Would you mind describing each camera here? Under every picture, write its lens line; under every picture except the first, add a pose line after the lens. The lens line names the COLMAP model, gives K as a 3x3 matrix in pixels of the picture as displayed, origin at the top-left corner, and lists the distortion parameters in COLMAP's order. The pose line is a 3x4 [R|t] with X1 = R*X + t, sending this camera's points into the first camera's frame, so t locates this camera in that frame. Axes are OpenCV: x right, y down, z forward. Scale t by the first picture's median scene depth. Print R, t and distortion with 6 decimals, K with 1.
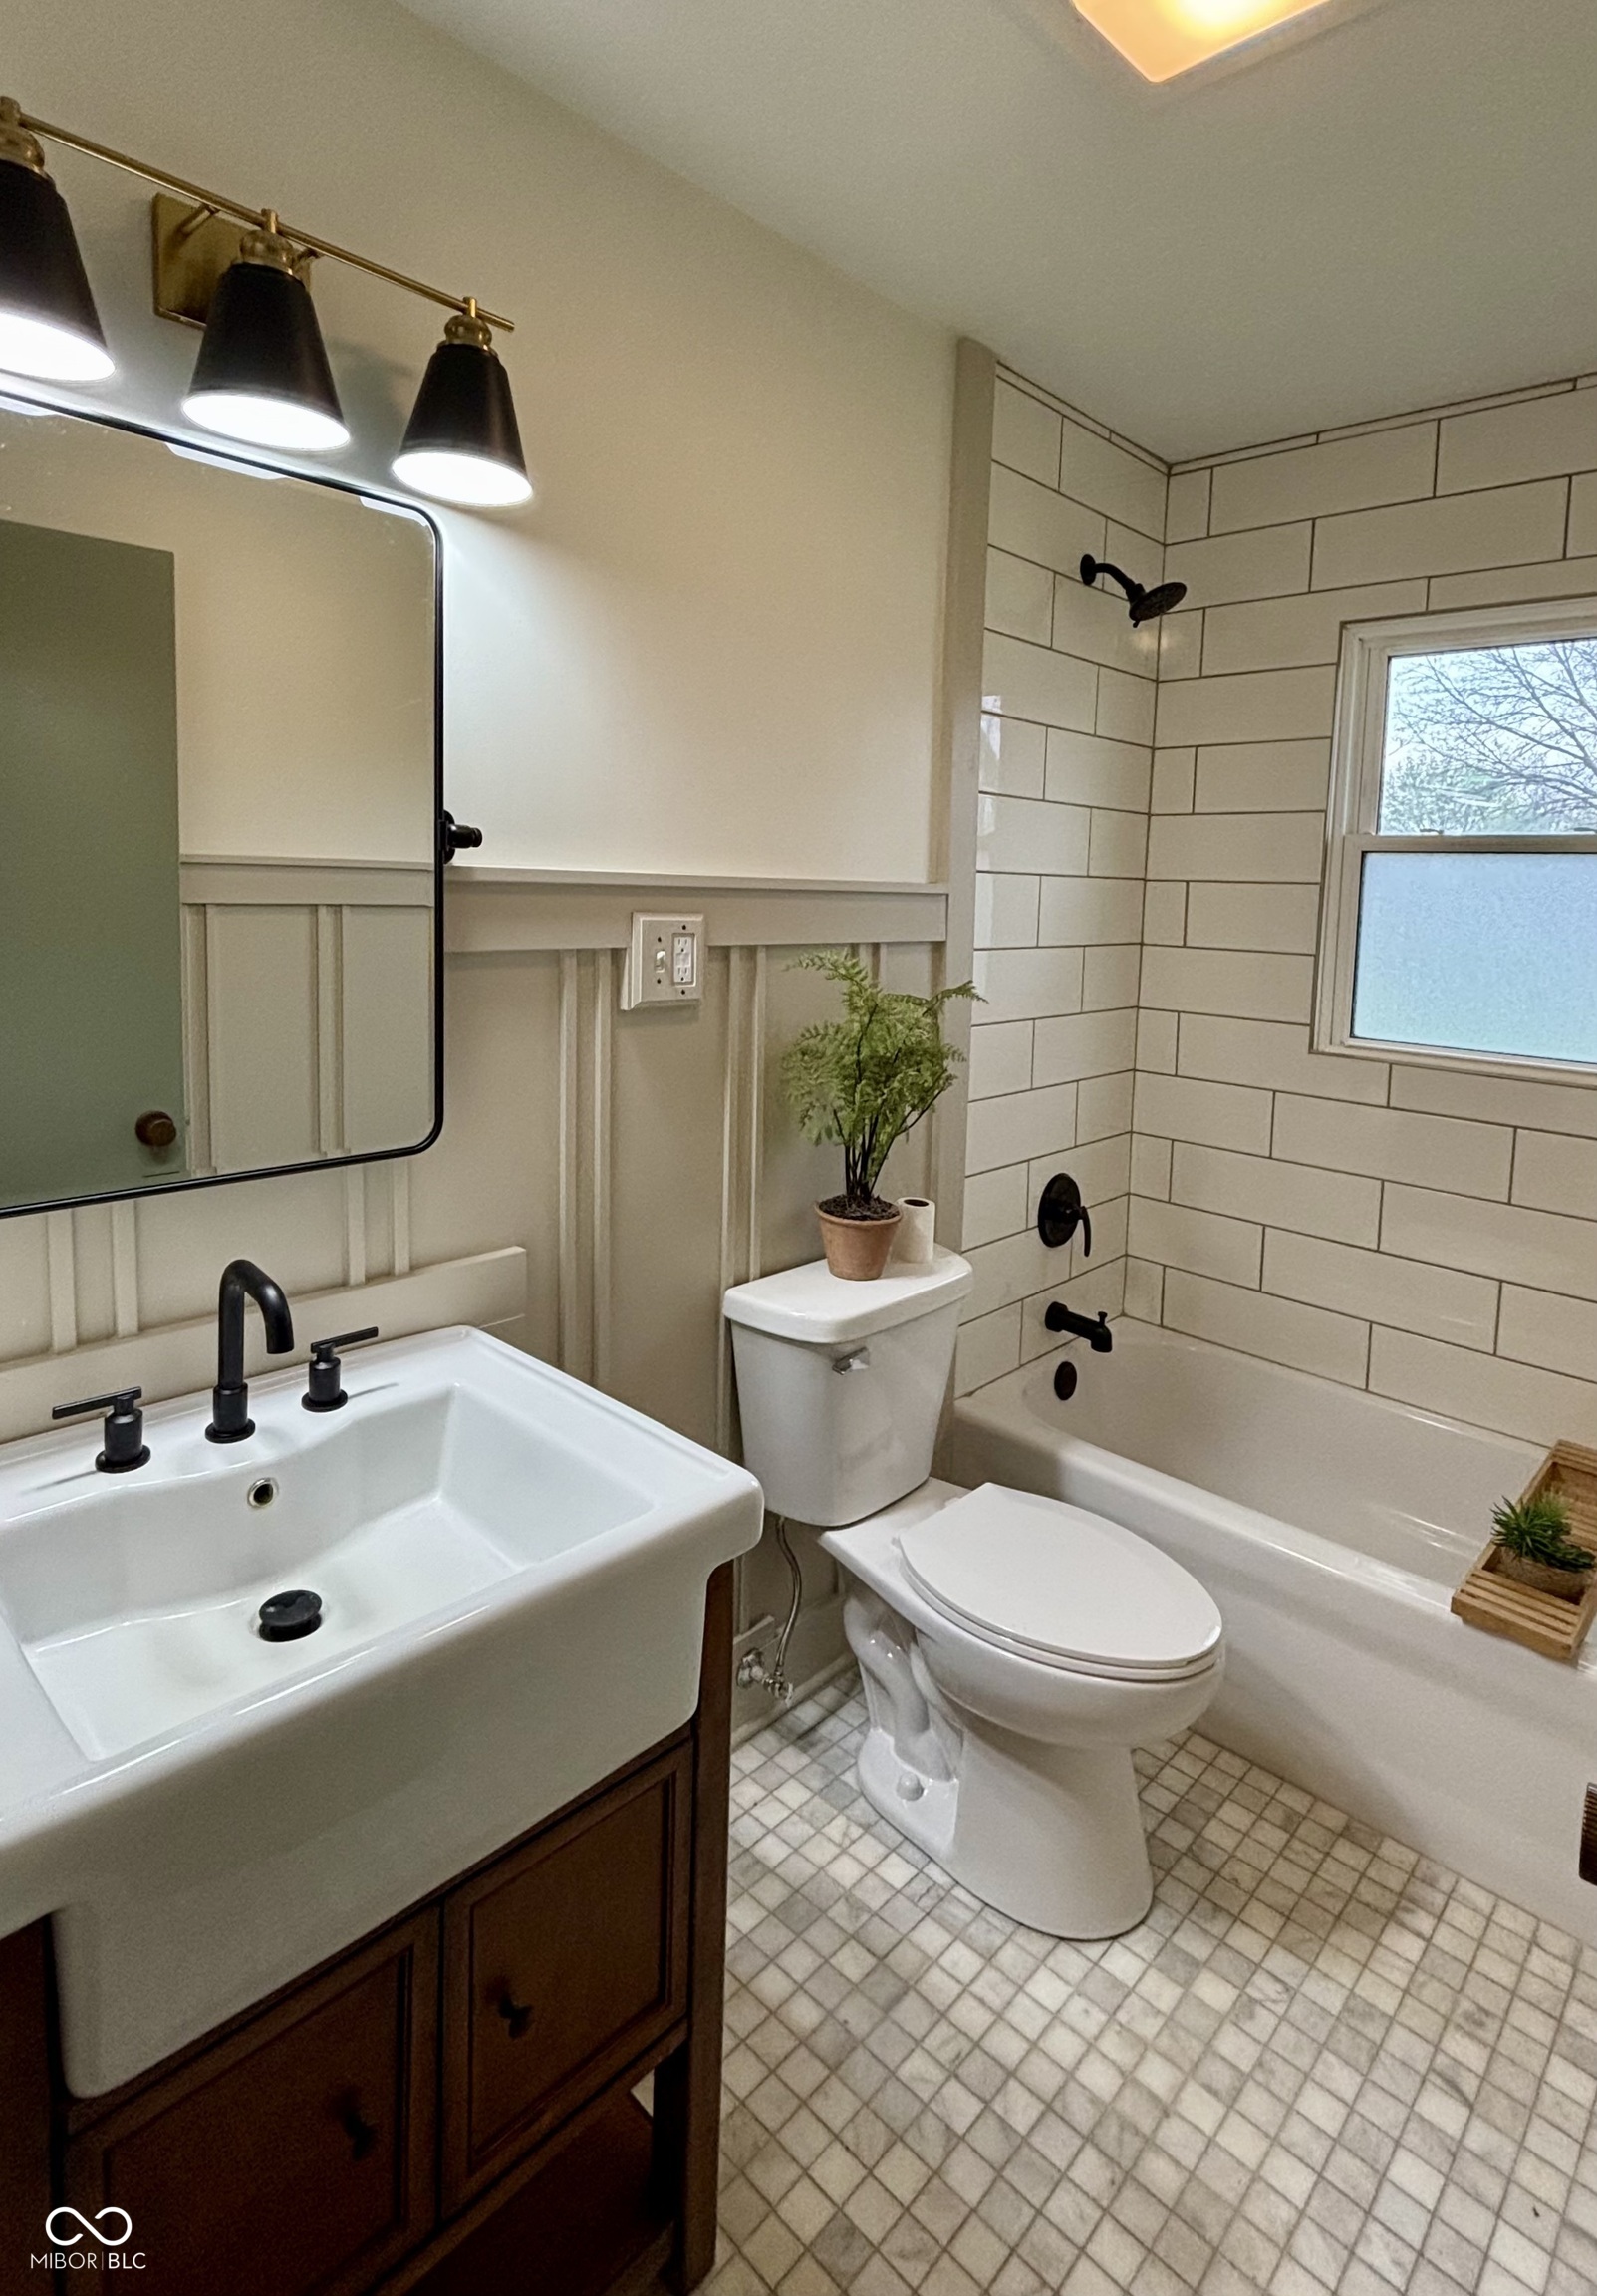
lens RADIAL K [[1147.6, 0, 789.2], [0, 1147.6, 966.0], [0, 0, 1]] dist [-0.000536, -0.028745]
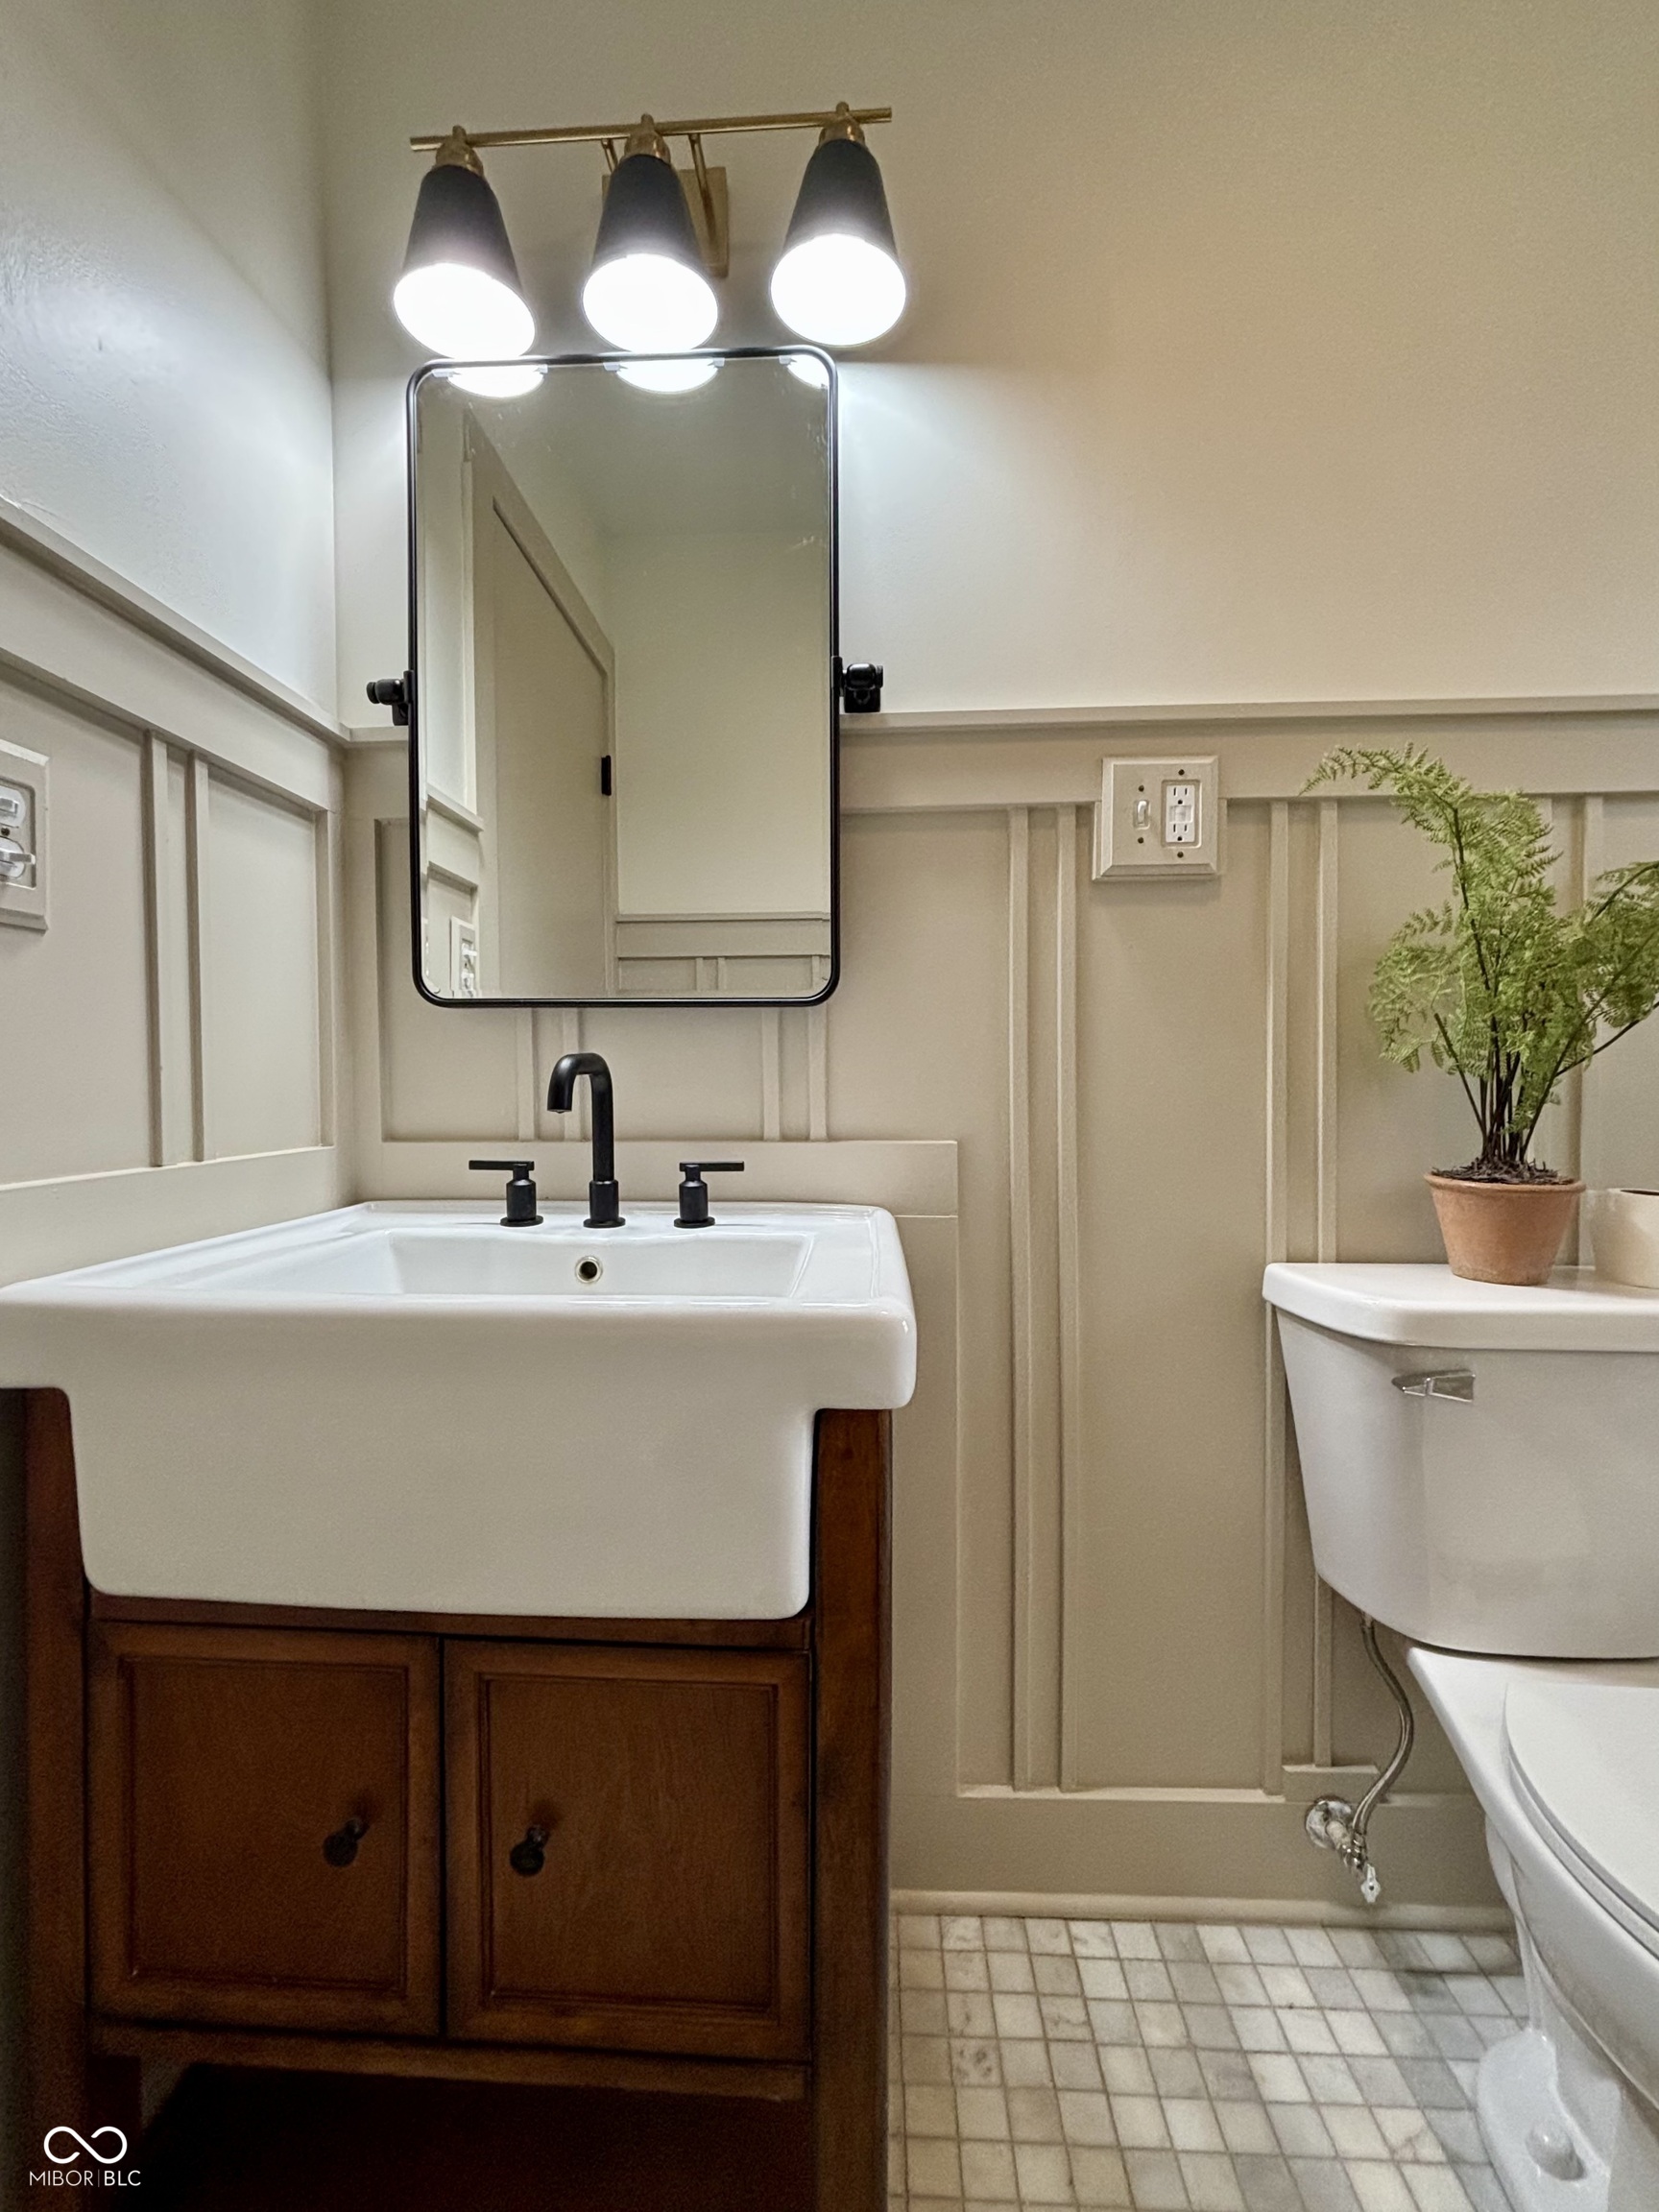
lens RADIAL K [[1009.1, 0, 829.5], [0, 1009.1, 1106.0], [0, 0, 1]] dist [0.000672, -0.000087]
pose [[0.658039, -0.007014, -0.752951, 0.239403], [-0.035057, 0.998587, -0.039940, 0.204975], [0.752167, 0.052678, 0.656863, 0.328549]]
